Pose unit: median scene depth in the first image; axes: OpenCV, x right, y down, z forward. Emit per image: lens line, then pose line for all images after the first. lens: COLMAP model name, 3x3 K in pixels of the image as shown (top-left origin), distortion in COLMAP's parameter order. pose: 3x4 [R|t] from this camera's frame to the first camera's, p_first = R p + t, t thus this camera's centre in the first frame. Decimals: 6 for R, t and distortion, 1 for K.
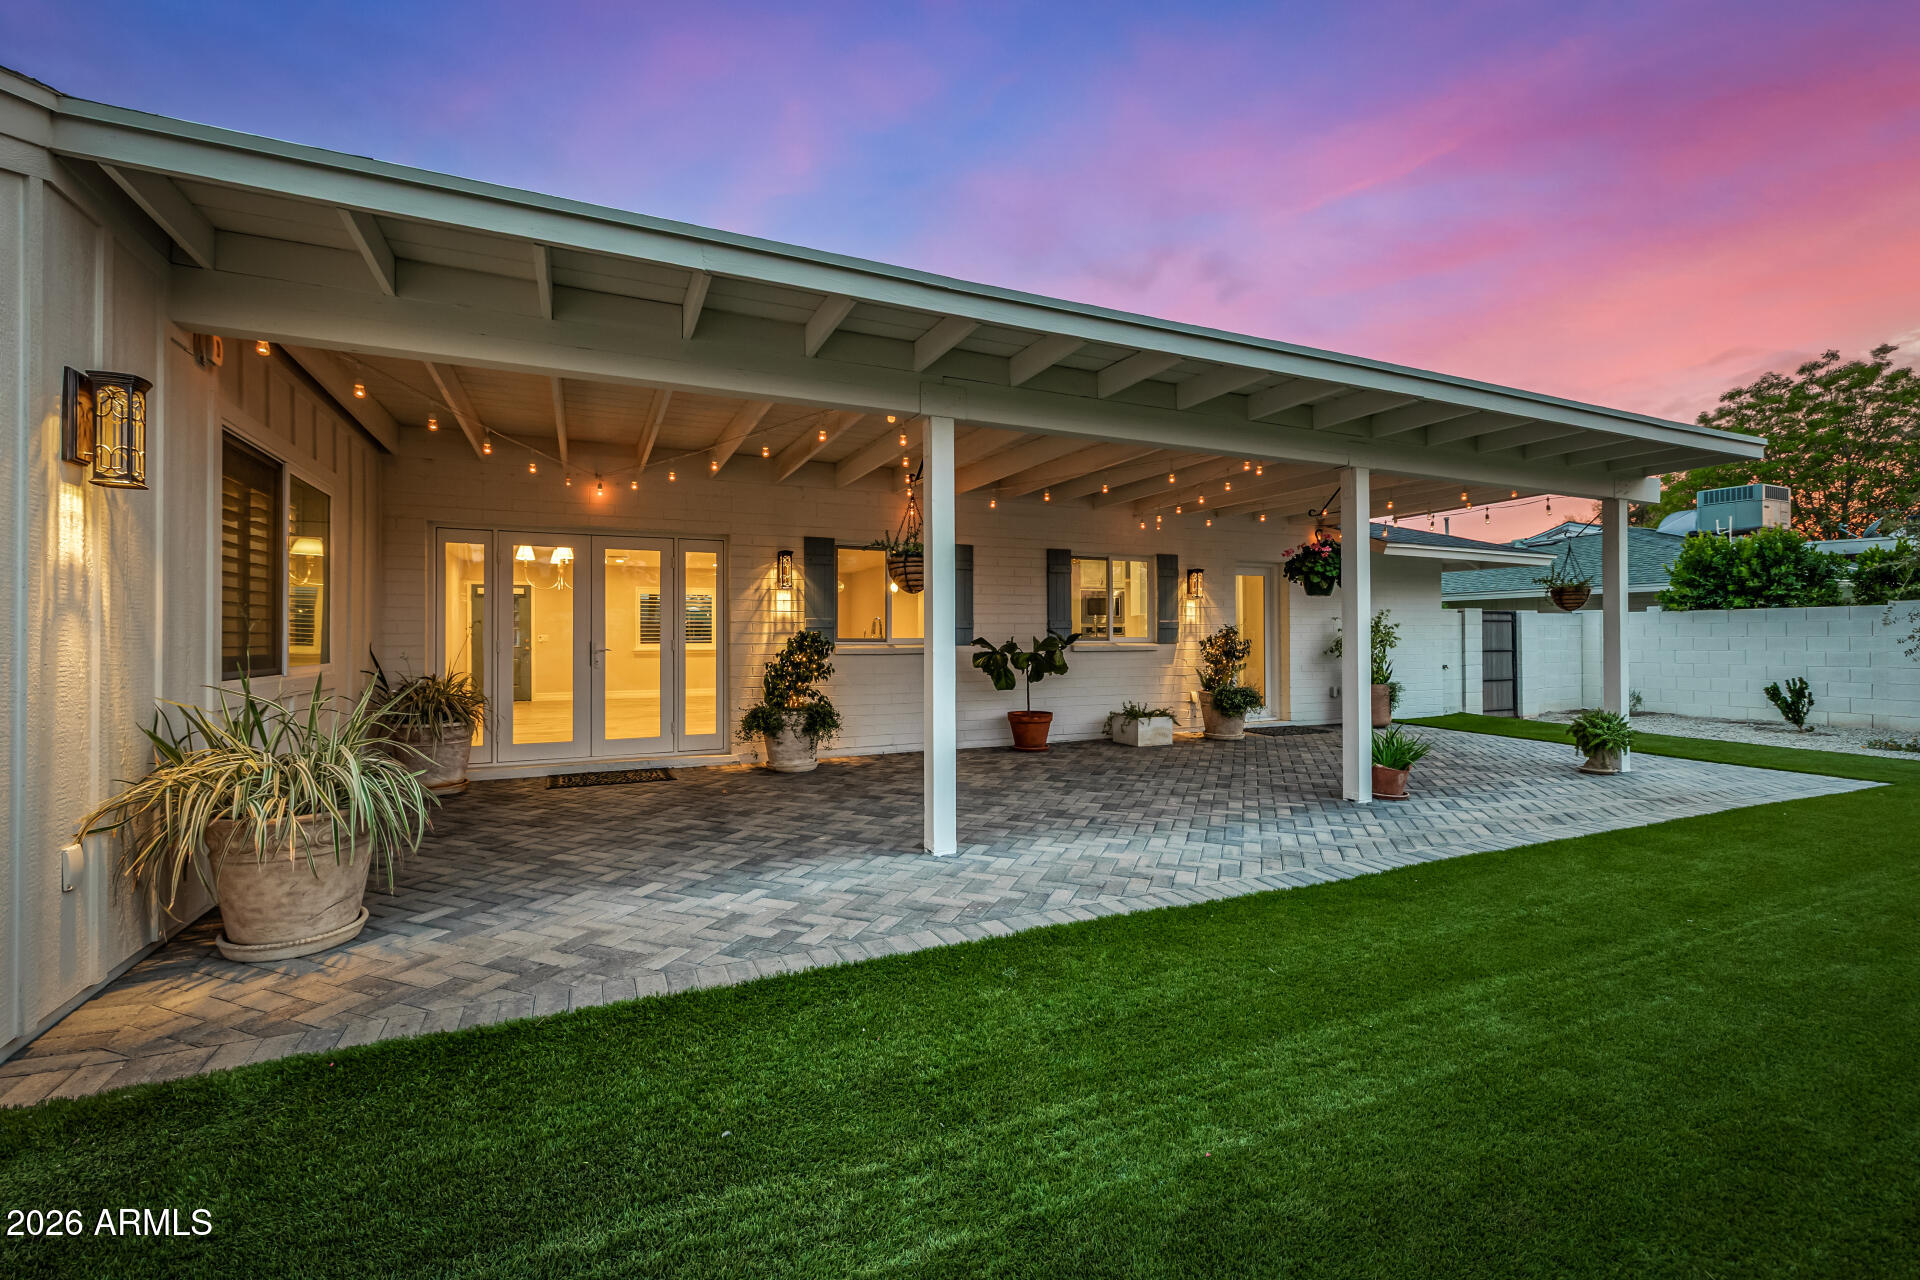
lens RADIAL K [[818.0, 0, 960.0], [0, 818.0, 640.0], [0, 0, 1]] dist [0.001189, 0.000026]
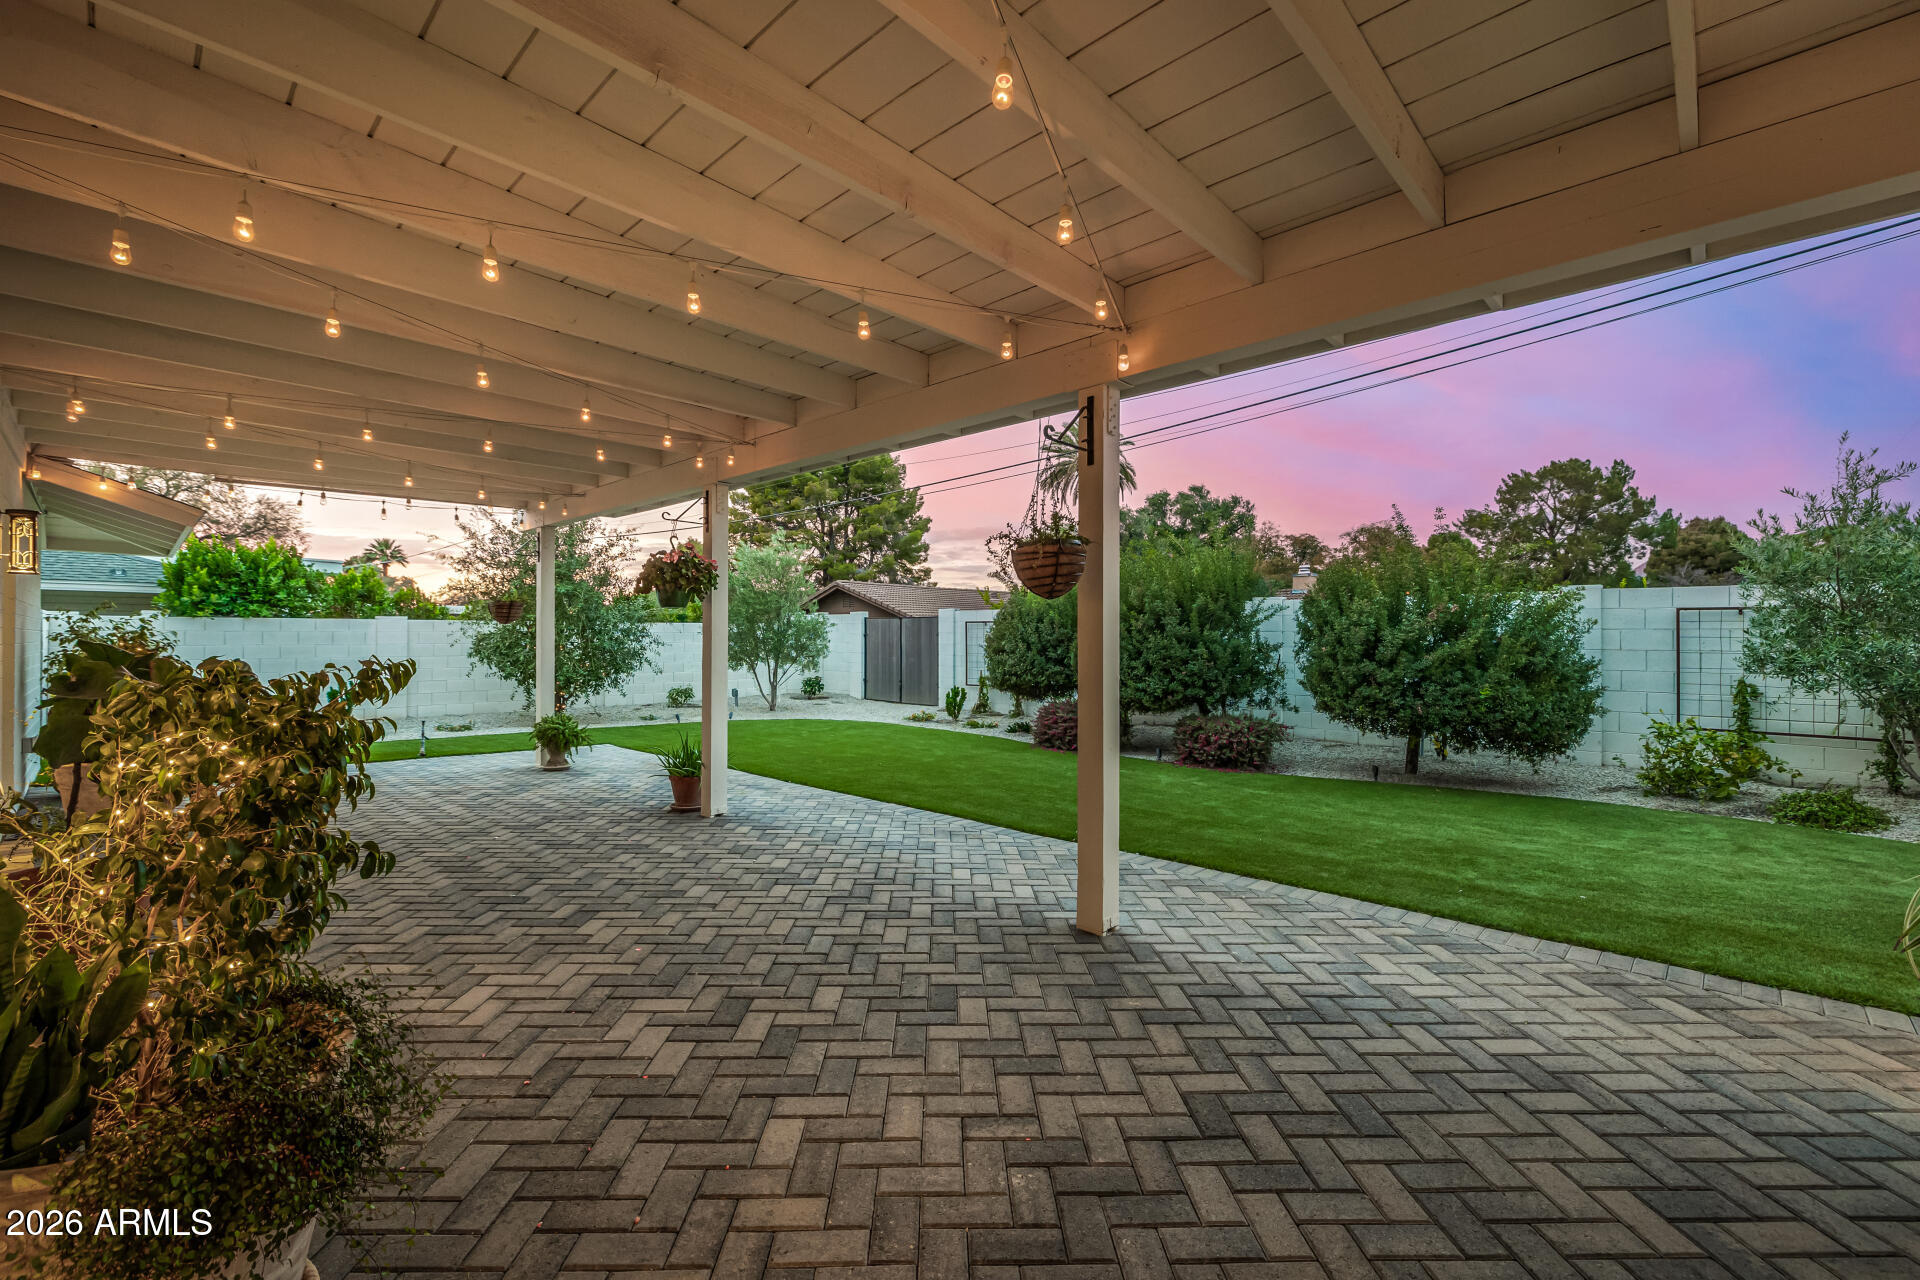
lens RADIAL K [[809.4, 0, 960.0], [0, 809.4, 640.0], [0, 0, 1]] dist [-0.001134, -0.000019]
pose [[-0.367803, 0.000263, 0.929904, -0.806258], [0.003960, 0.999991, 0.001283, -0.024738], [-0.929895, 0.004154, -0.367801, 1.616843]]
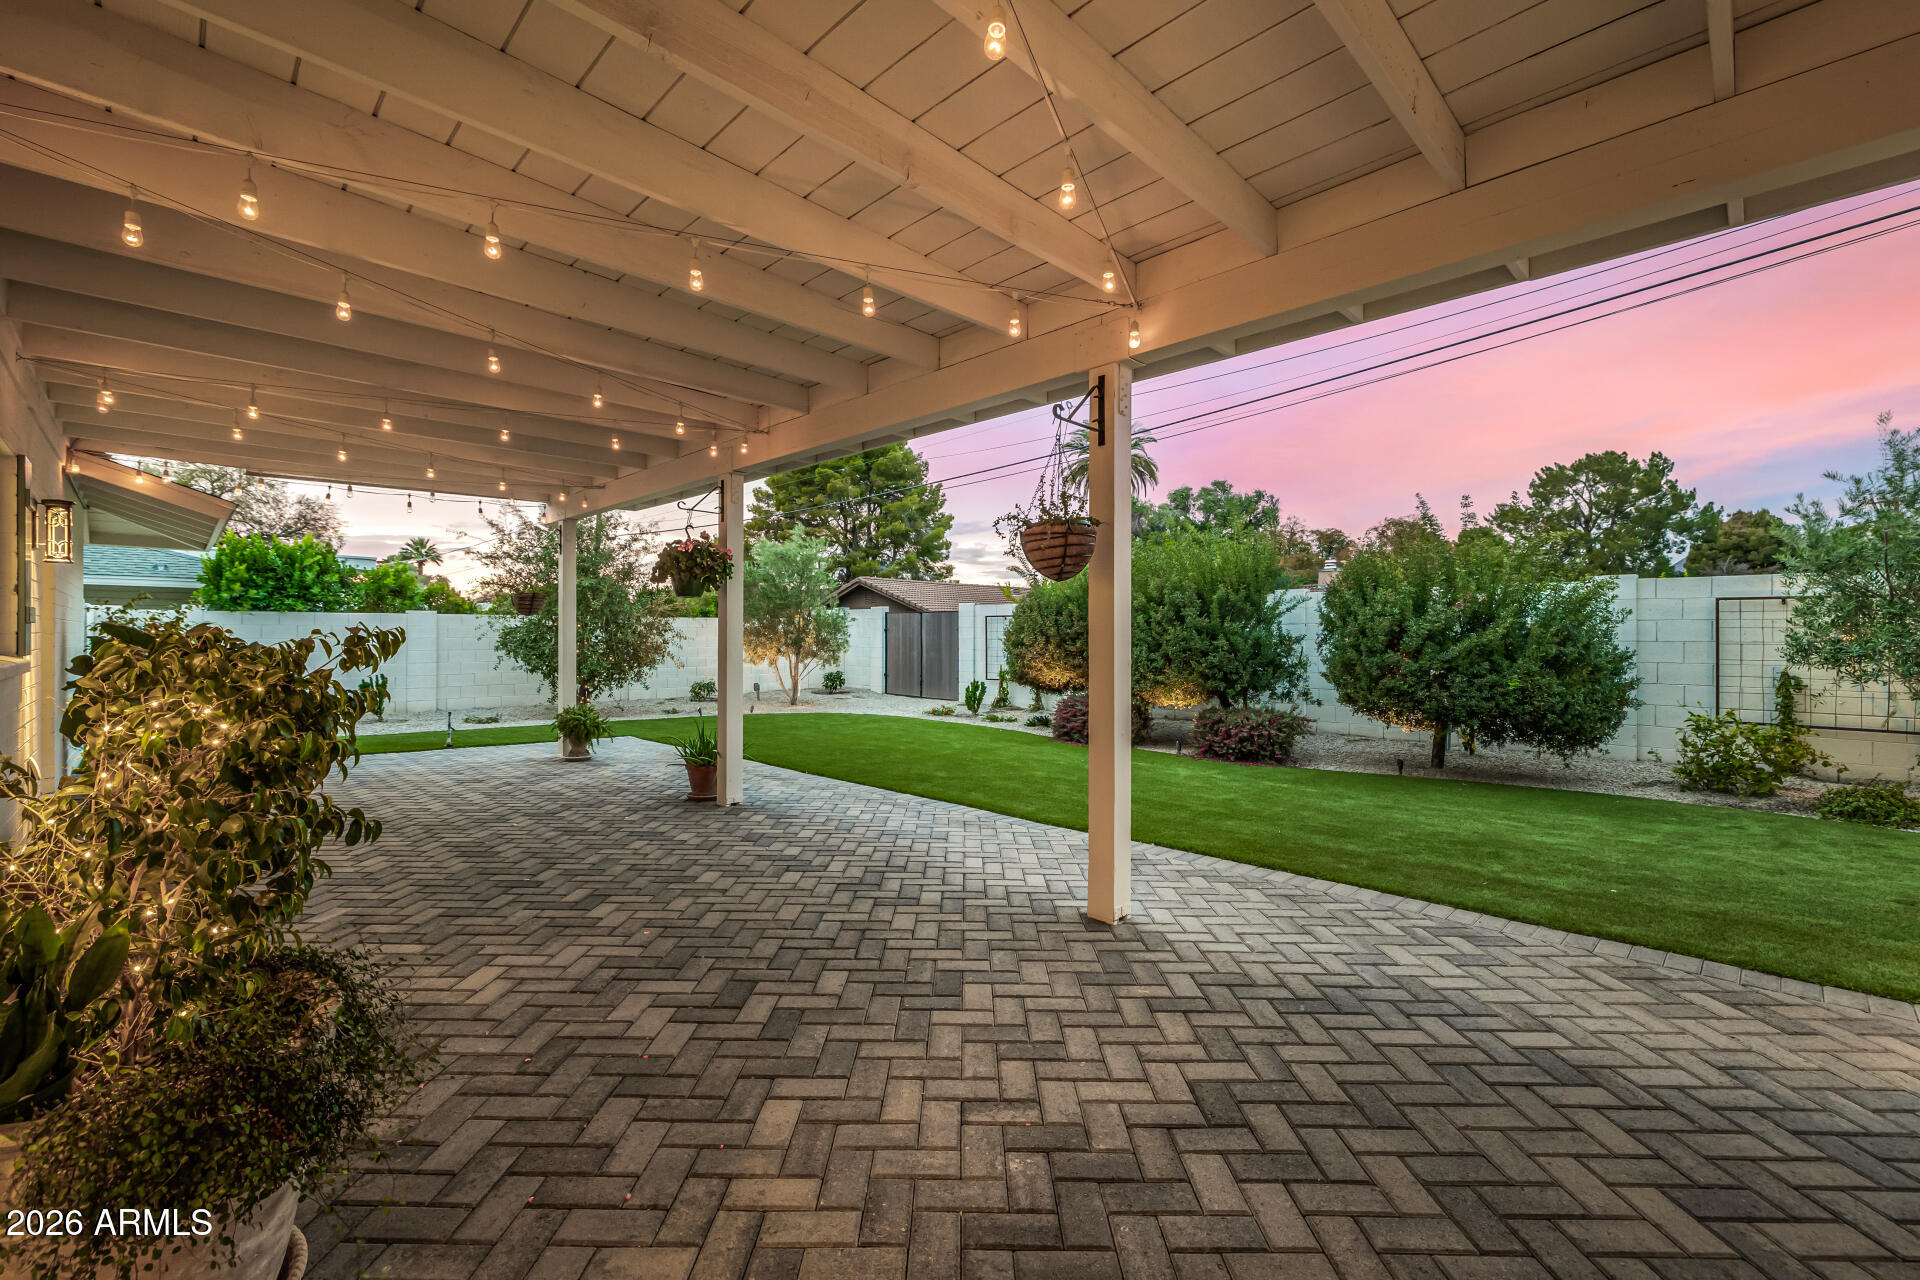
lens RADIAL K [[807.1, 0, 960.0], [0, 807.1, 640.0], [0, 0, 1]] dist [-0.000760, -0.000396]
pose [[-0.340185, -0.001954, 0.940356, -0.800406], [0.003781, 0.999987, 0.003446, -0.009405], [-0.940351, 0.004728, -0.340173, 1.597446]]
